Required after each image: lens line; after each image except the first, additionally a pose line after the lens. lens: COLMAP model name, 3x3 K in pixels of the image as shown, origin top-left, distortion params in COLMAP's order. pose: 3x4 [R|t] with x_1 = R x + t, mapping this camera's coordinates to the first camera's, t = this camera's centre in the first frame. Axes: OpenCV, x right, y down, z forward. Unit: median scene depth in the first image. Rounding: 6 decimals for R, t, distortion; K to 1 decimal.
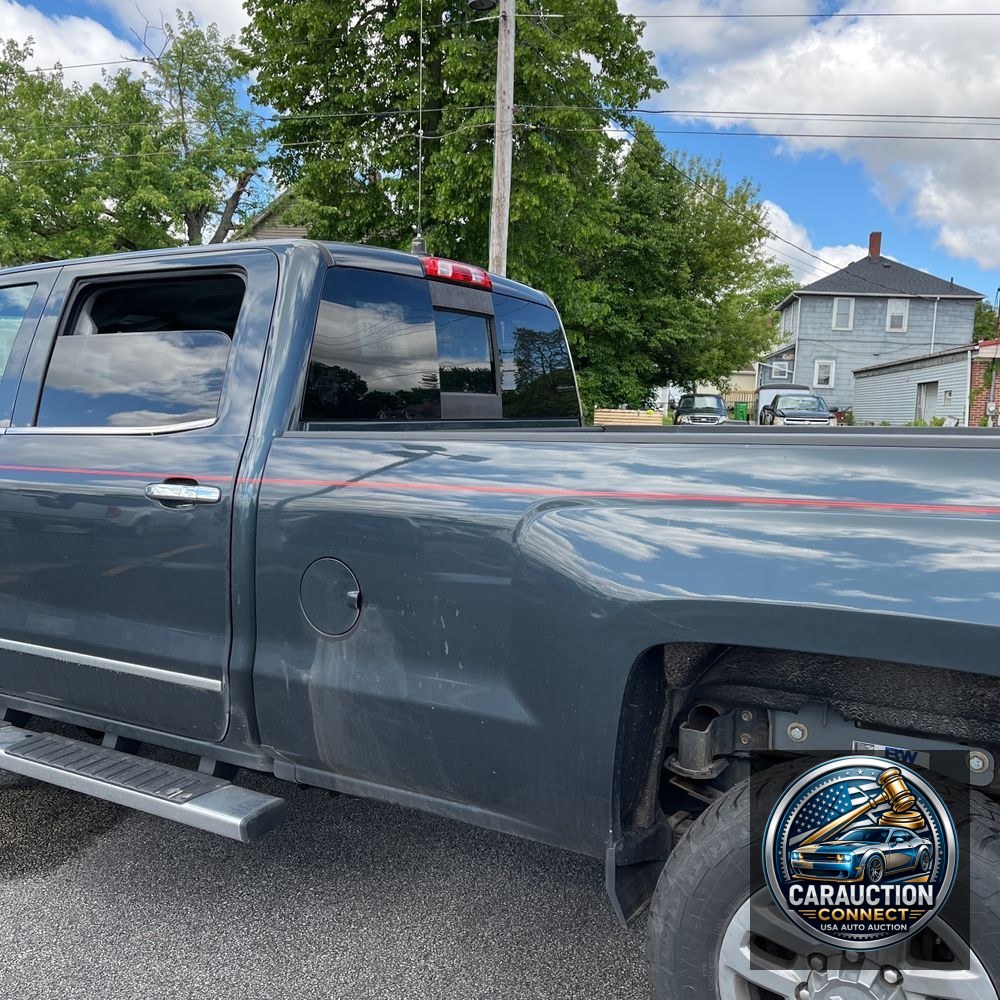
lens RADIAL K [[1009.1, 0, 491.2], [0, 1009.1, 506.2], [0, 0, 1]] dist [0.014568, 0.000000]
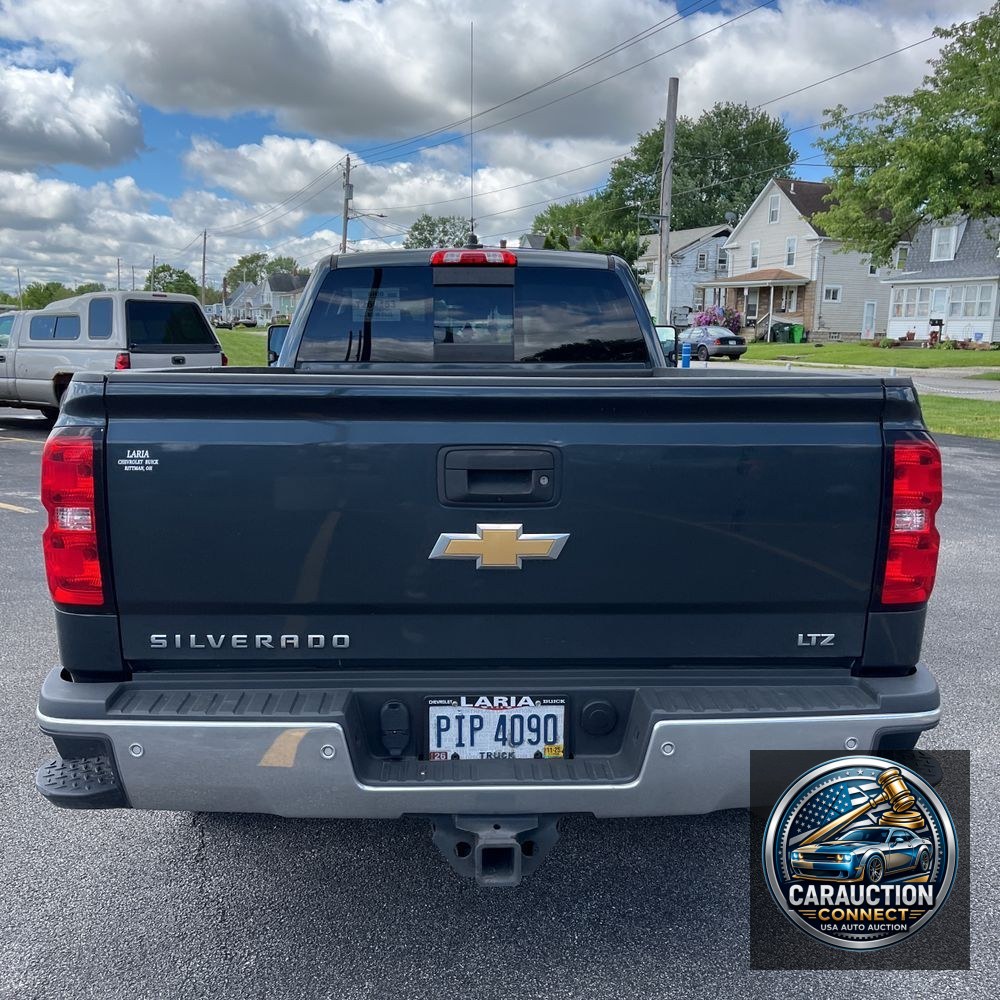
lens RADIAL K [[1009.1, 0, 498.6], [0, 1009.1, 507.5], [0, 0, 1]] dist [0.014568, 0.000000]
pose [[0.547015, 0.112561, -0.829521, 0.127577], [-0.073674, 0.993547, 0.086236, -0.000671], [0.833874, 0.013942, 0.551778, 0.026793]]
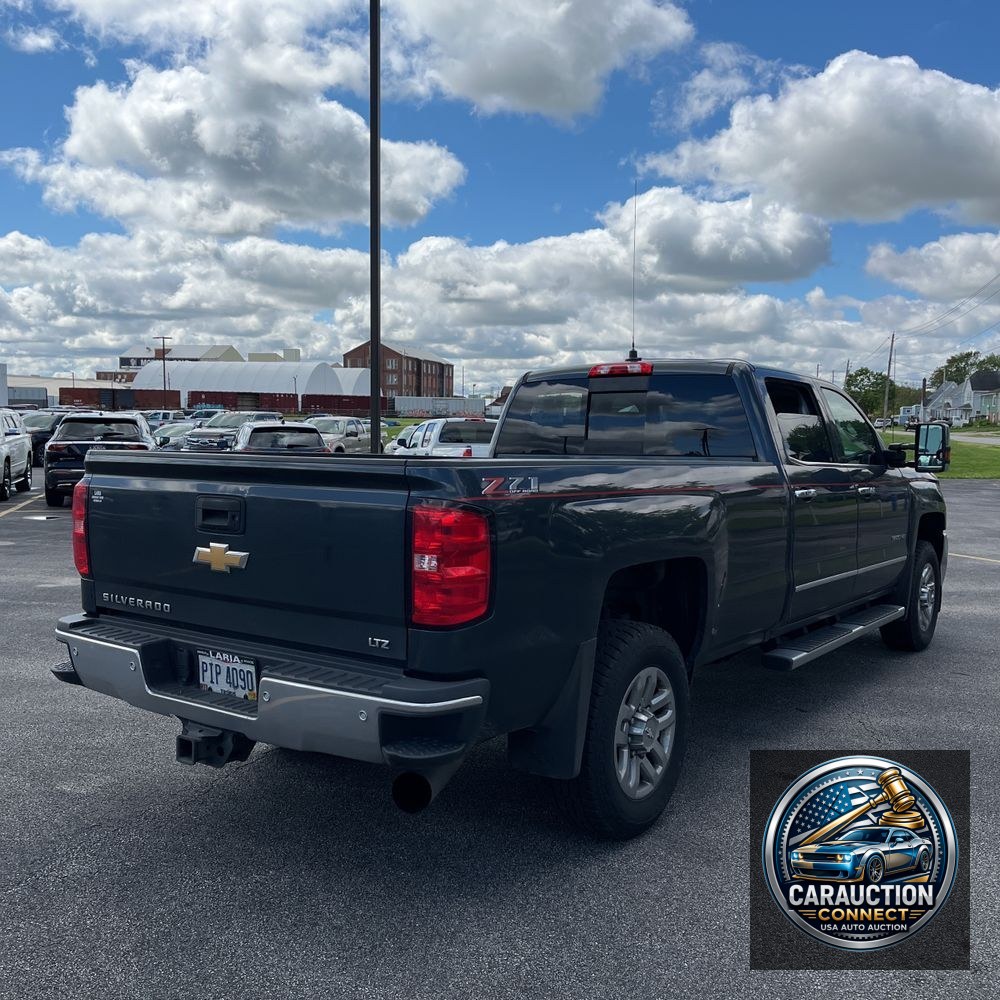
lens RADIAL K [[1009.1, 0, 503.9], [0, 1009.1, 498.1], [0, 0, 1]] dist [0.014568, 0.000000]
pose [[-0.065478, 0.033110, -0.997305, 0.179846], [-0.110199, 0.993096, 0.040205, -0.006601], [0.991750, 0.112534, -0.061377, 0.101005]]
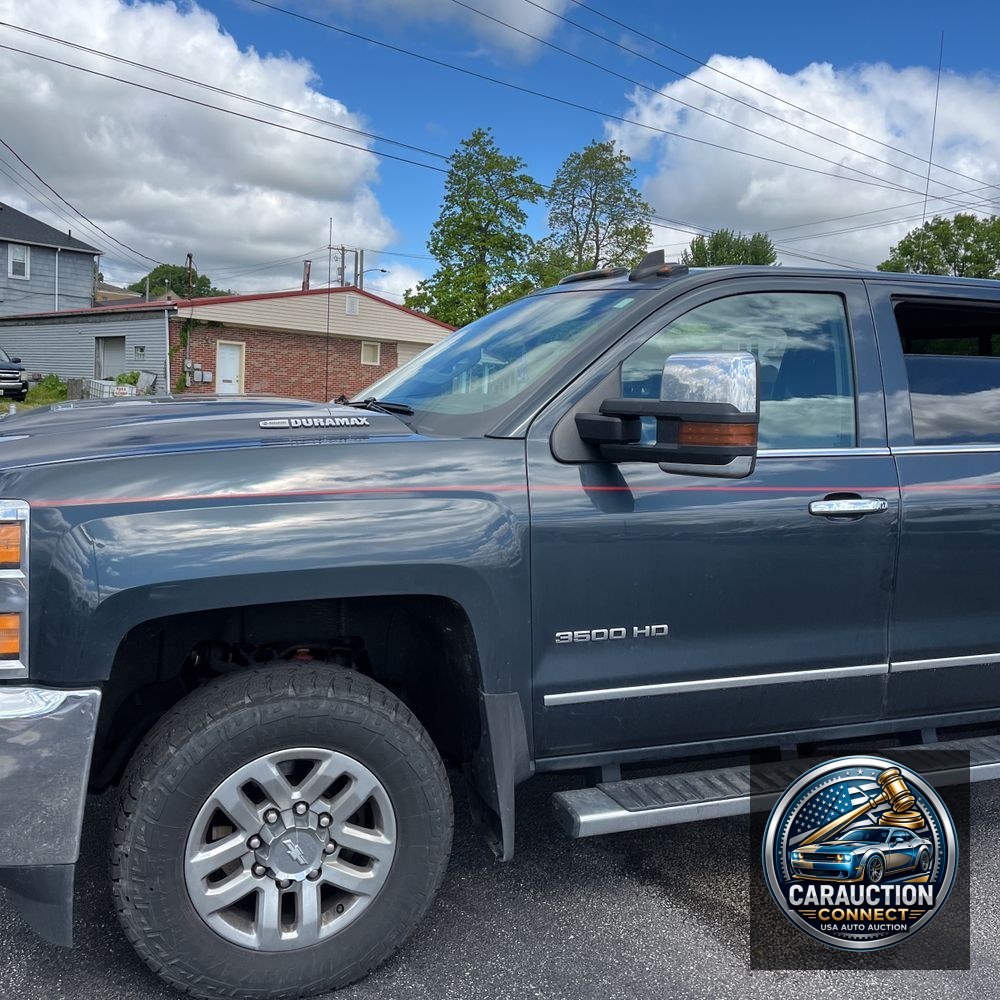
lens RADIAL K [[1009.1, 0, 498.0], [0, 1009.1, 481.0], [0, 0, 1]] dist [0.014568, 0.000000]
pose [[0.608599, -0.068034, 0.790556, -0.150089], [0.045895, 0.997668, 0.050526, -0.011431], [-0.792149, 0.005533, 0.610302, 0.072051]]
